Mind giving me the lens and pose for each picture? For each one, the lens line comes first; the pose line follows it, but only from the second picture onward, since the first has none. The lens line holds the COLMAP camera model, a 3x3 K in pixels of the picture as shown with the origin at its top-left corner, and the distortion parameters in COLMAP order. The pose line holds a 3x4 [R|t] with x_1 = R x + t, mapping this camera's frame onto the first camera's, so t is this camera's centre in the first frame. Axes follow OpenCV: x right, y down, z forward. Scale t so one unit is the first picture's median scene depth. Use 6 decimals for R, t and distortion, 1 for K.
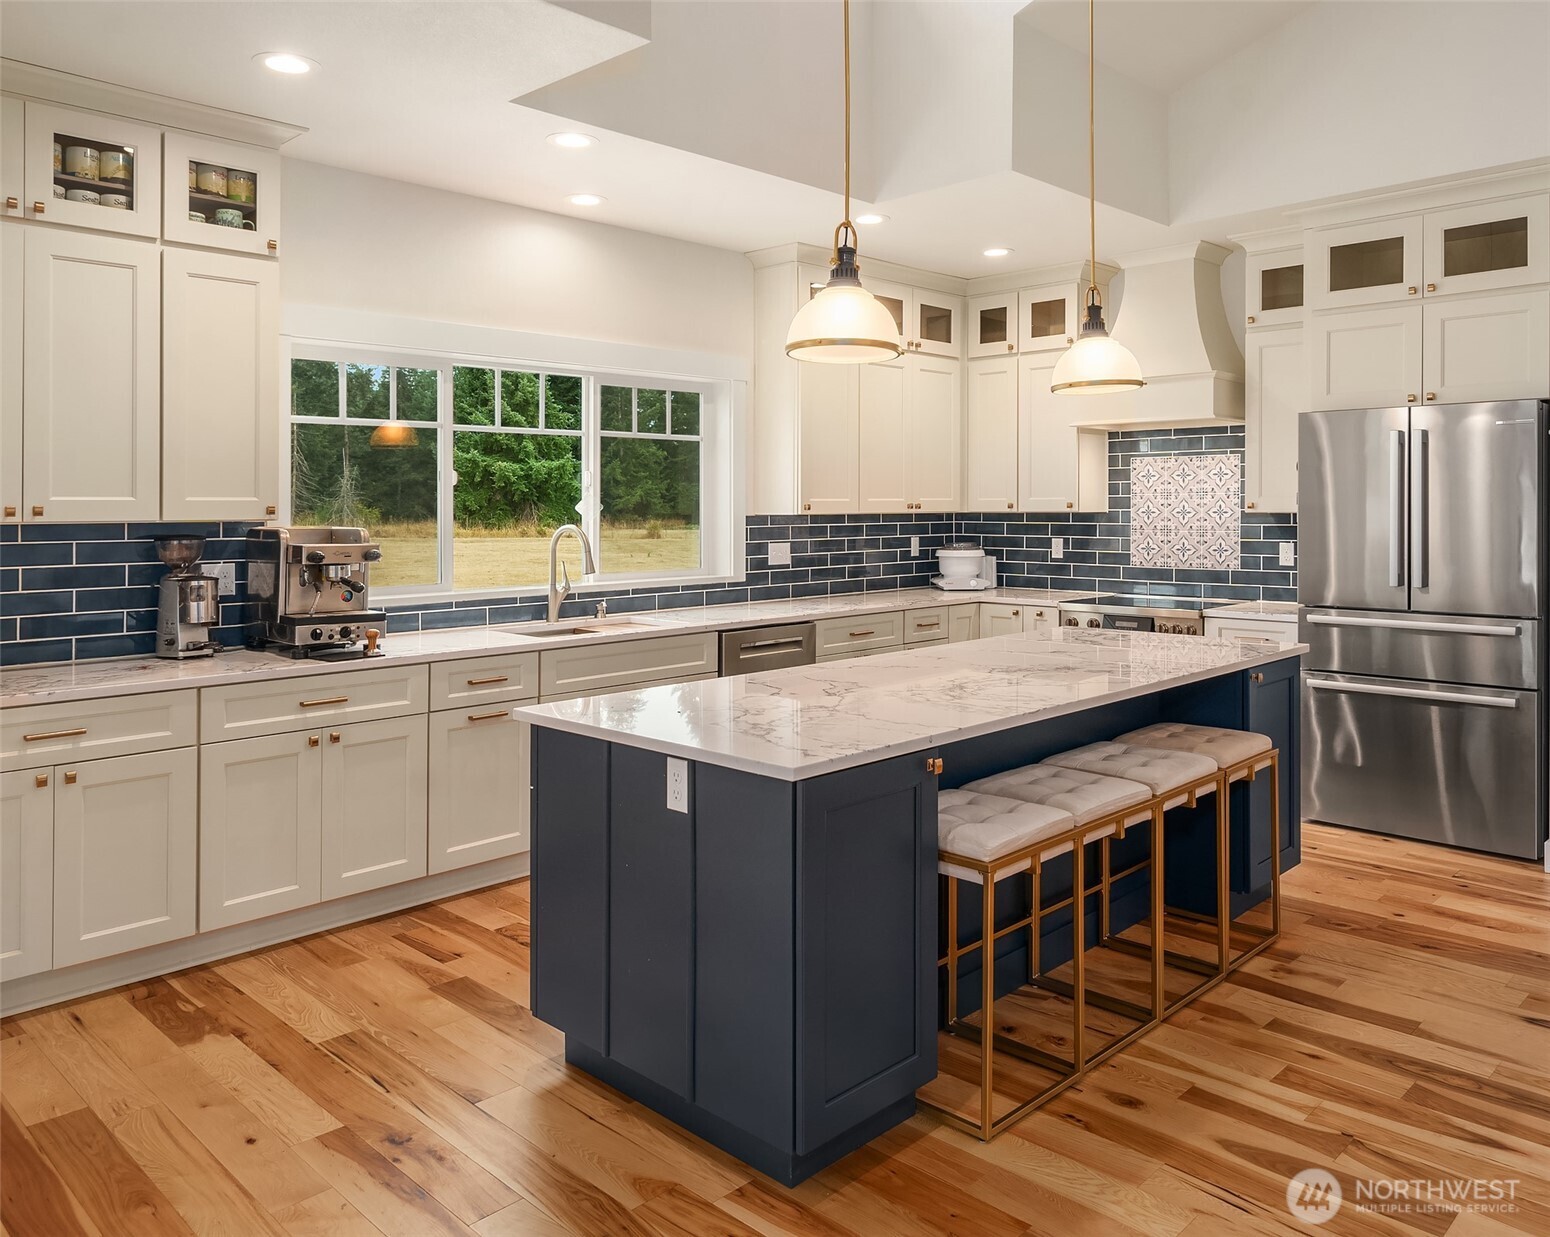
lens RADIAL K [[1167.7, 0, 775.9], [0, 1167.7, 492.7], [0, 0, 1]] dist [0.014677, 0.003919]
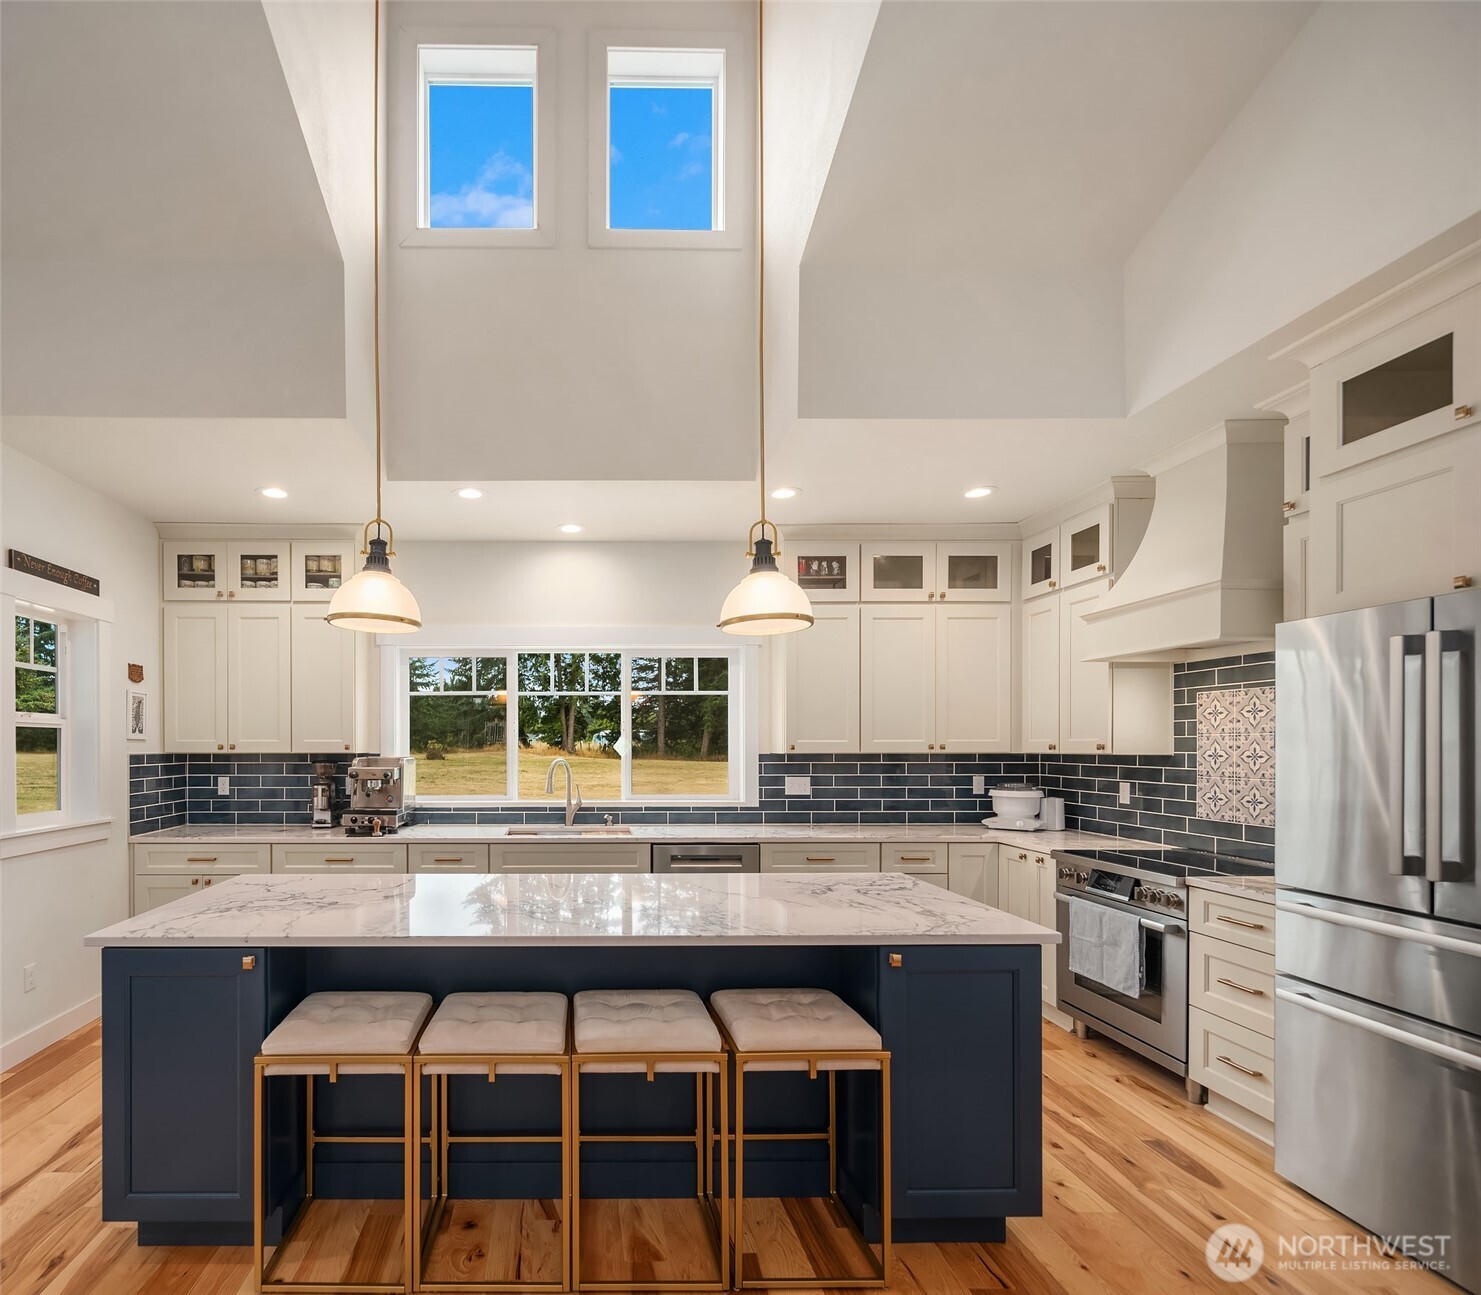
lens RADIAL K [[742.8, 0, 565.0], [0, 742.8, 749.6], [0, 0, 1]] dist [0.005742, 0.000637]
pose [[0.706038, 0.008314, -0.708125, 0.386727], [0.004694, 0.999854, 0.016419, 0.001119], [0.708158, -0.014917, 0.705896, 0.296436]]
